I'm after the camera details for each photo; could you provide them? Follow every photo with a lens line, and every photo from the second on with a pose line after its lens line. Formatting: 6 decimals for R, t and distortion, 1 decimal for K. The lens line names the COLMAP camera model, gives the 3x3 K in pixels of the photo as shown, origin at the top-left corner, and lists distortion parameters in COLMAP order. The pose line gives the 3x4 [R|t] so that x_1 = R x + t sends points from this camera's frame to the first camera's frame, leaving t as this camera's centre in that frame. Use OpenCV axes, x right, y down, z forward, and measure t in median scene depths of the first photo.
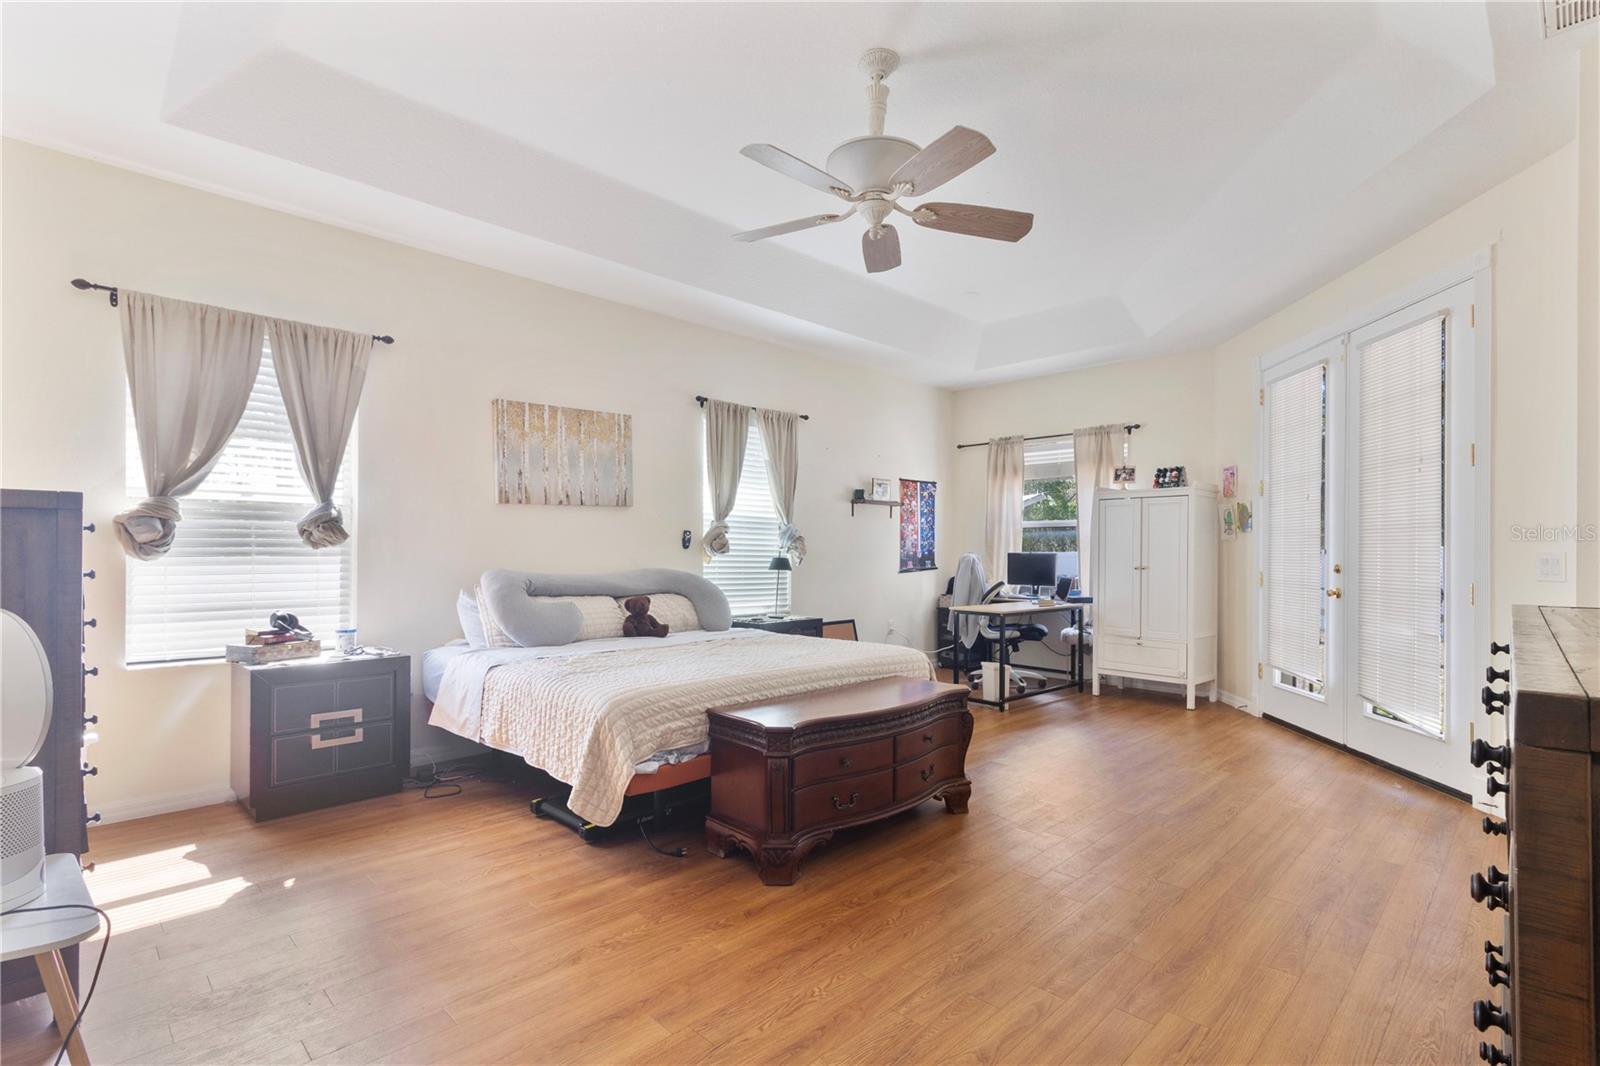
lens RADIAL K [[757.4, 0, 802.2], [0, 757.4, 540.5], [0, 0, 1]] dist [0.002273, 0.000668]
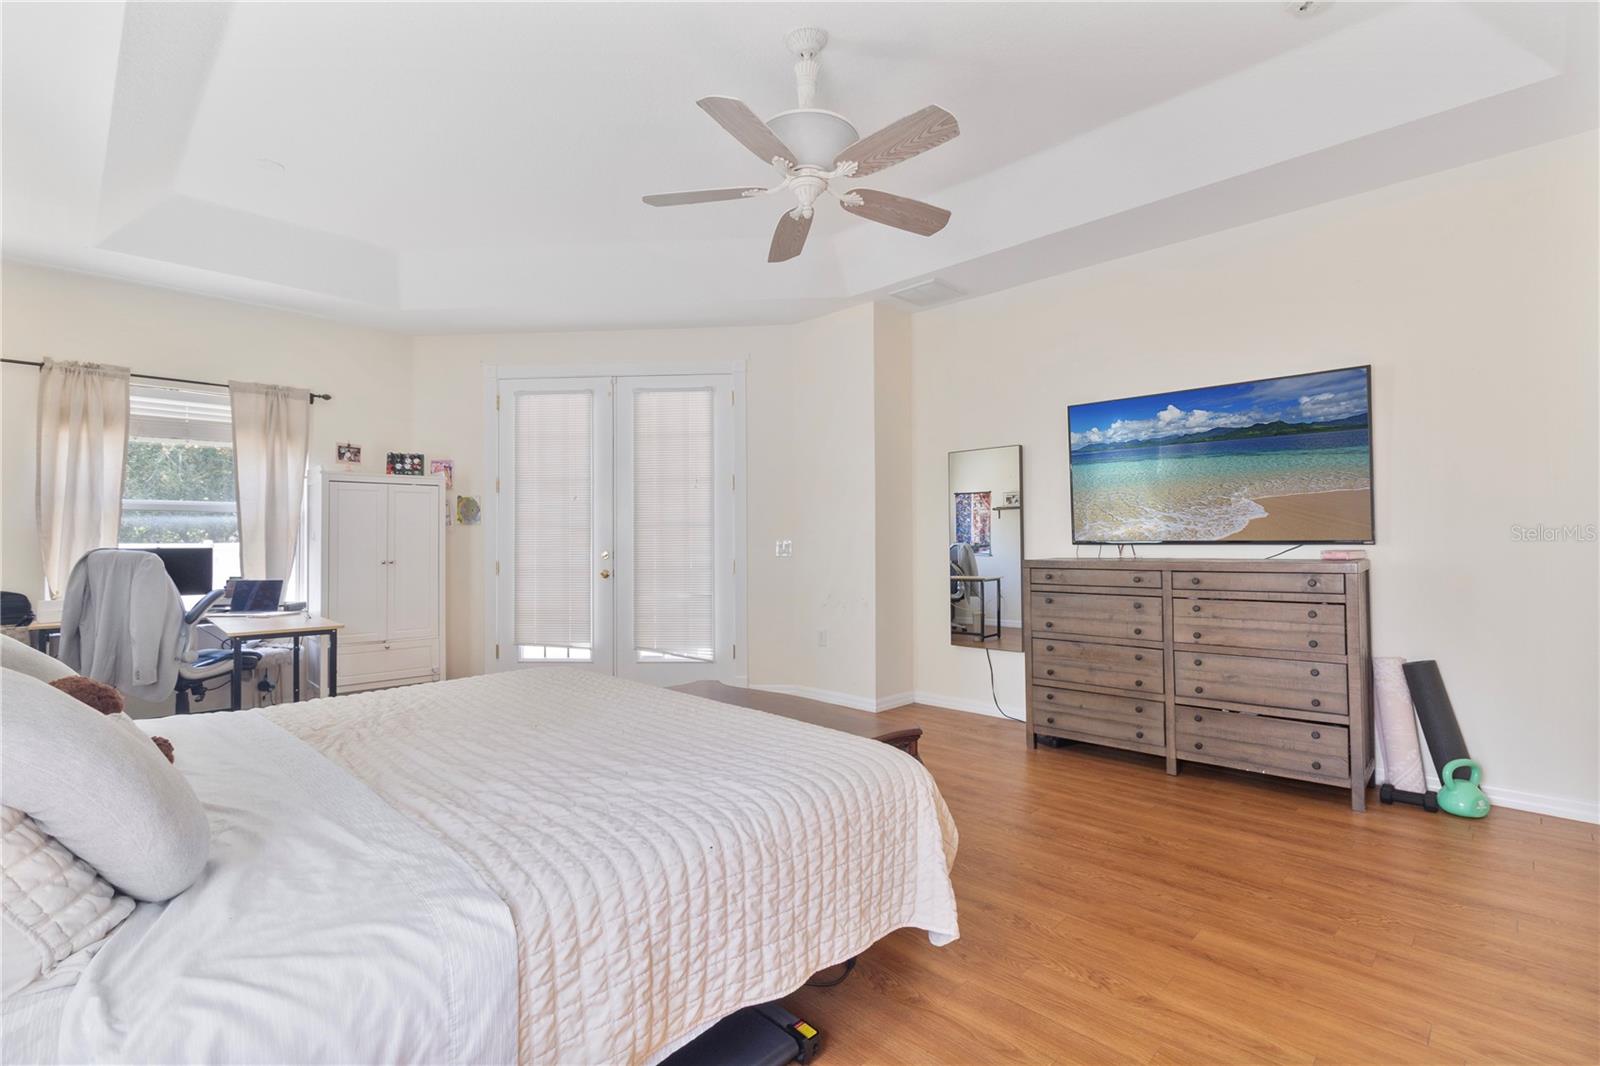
lens RADIAL K [[738.2, 0, 796.1], [0, 738.2, 531.5], [0, 0, 1]] dist [0.003211, 0.000472]
pose [[-0.007977, 0.006118, 0.999949, -0.521579], [-0.010105, 0.999930, -0.006199, 0.000914], [-0.999917, -0.010154, -0.007915, 0.630312]]
